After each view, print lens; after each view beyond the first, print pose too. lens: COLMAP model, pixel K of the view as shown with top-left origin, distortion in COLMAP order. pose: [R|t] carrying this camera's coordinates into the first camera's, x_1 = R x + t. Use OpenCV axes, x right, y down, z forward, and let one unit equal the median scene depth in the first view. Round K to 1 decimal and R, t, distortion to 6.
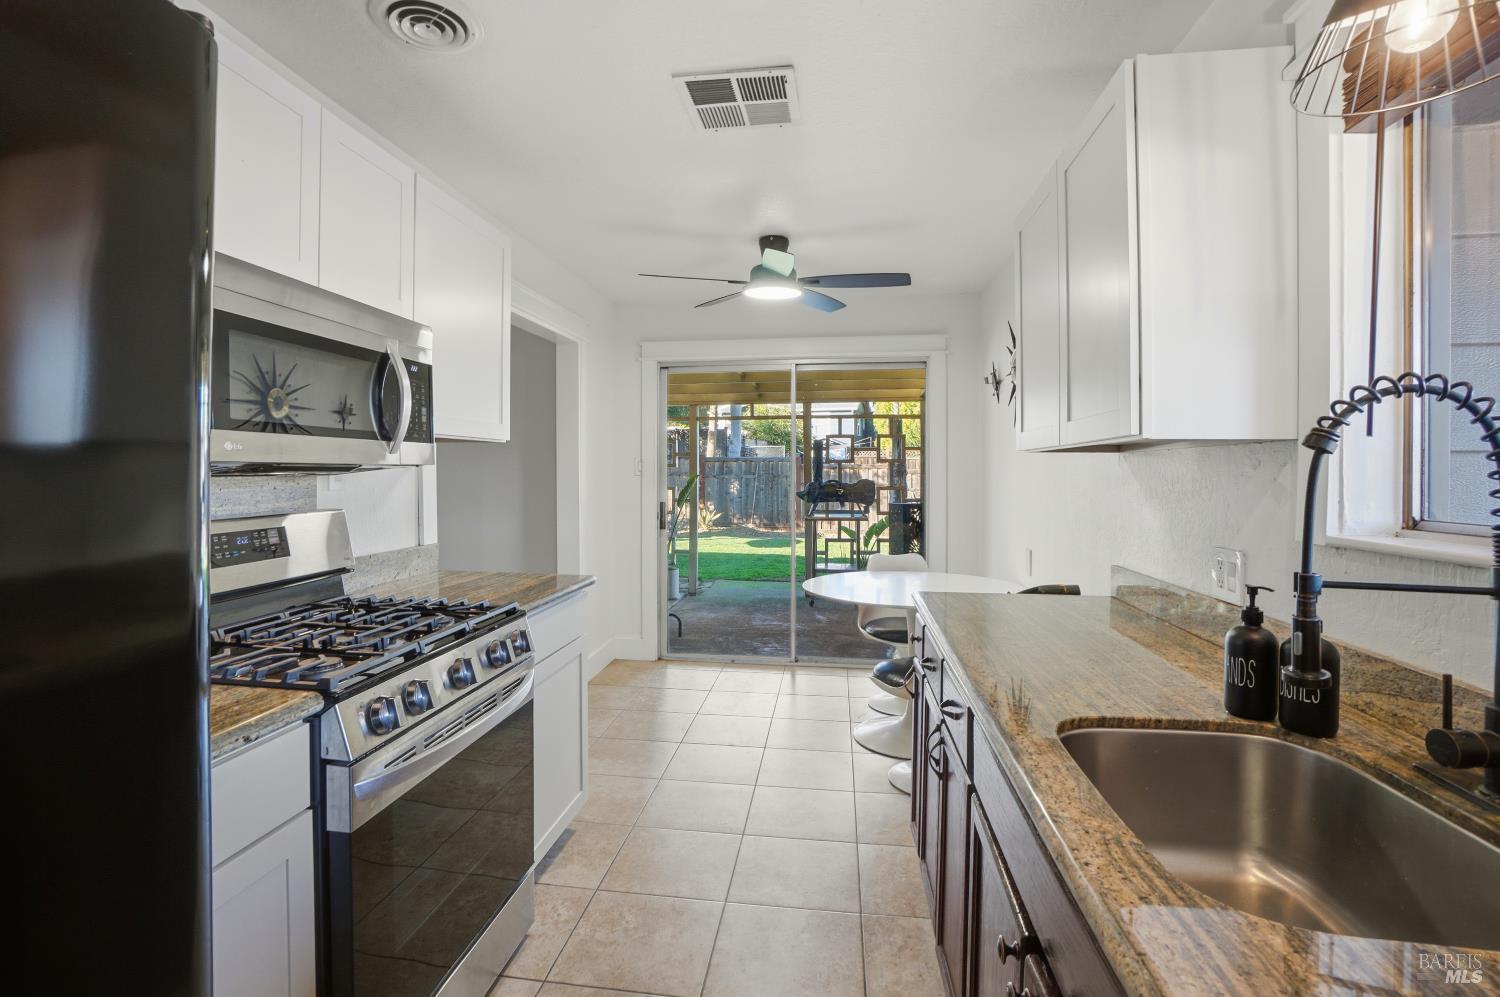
lens RADIAL K [[705.6, 0, 727.7], [0, 705.6, 475.2], [0, 0, 1]] dist [-0.055852, 0.017896]
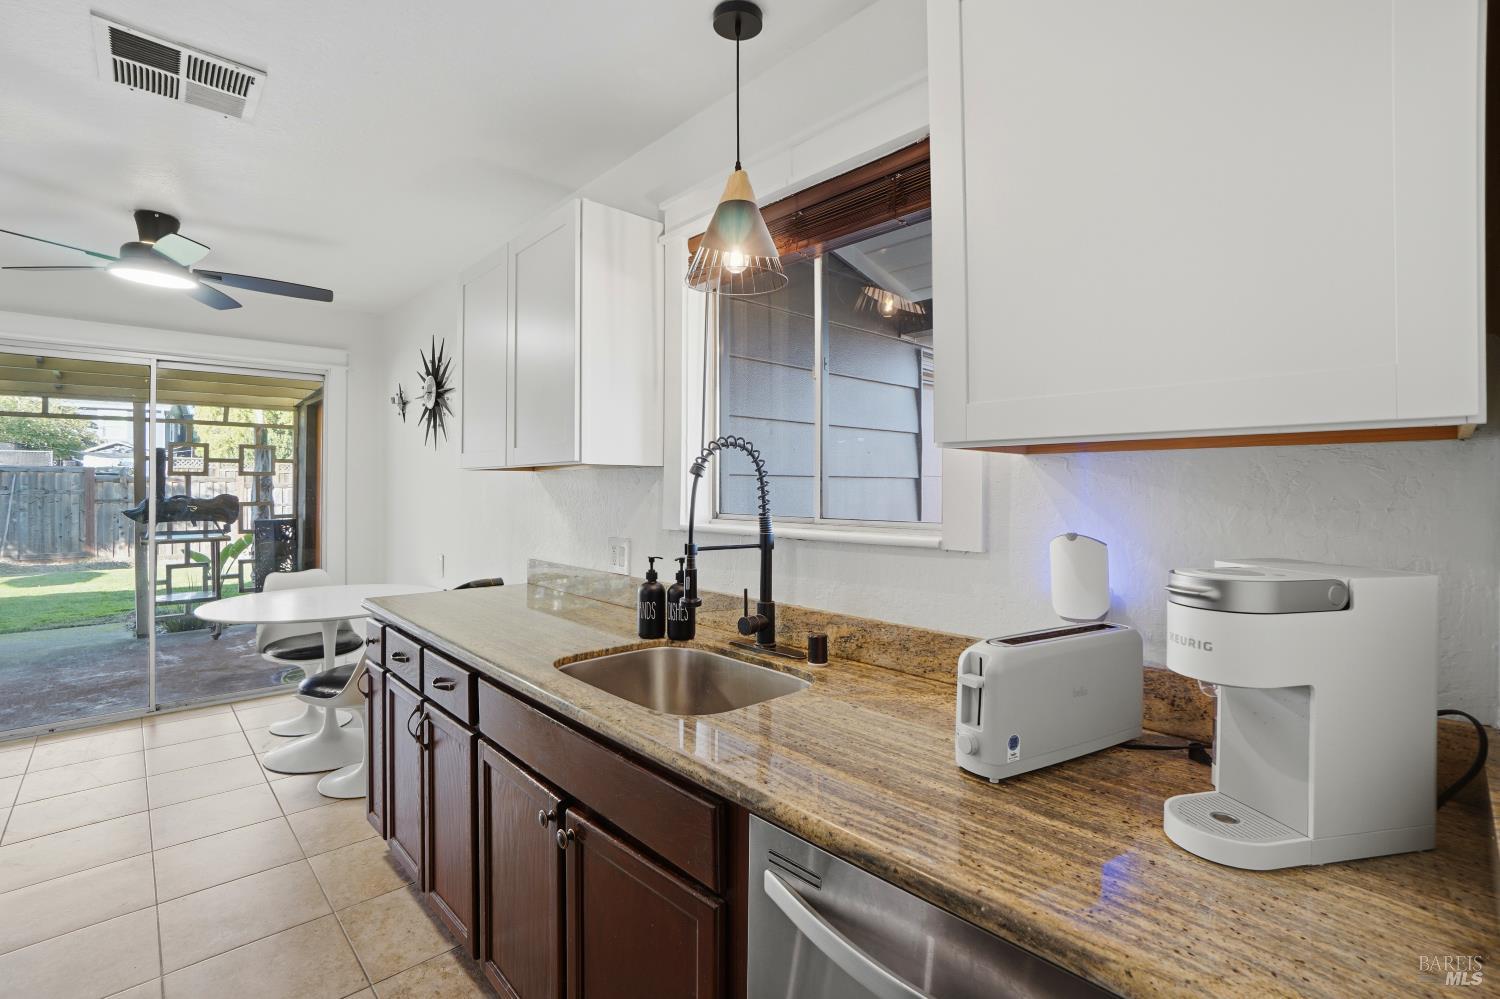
lens RADIAL K [[687.0, 0, 724.1], [0, 687.0, 491.2], [0, 0, 1]] dist [-0.061544, 0.023755]
pose [[0.634530, -0.007759, 0.772859, -0.134226], [0.004589, 0.999970, 0.006271, -0.001382], [-0.772885, -0.000433, 0.634546, -0.057634]]
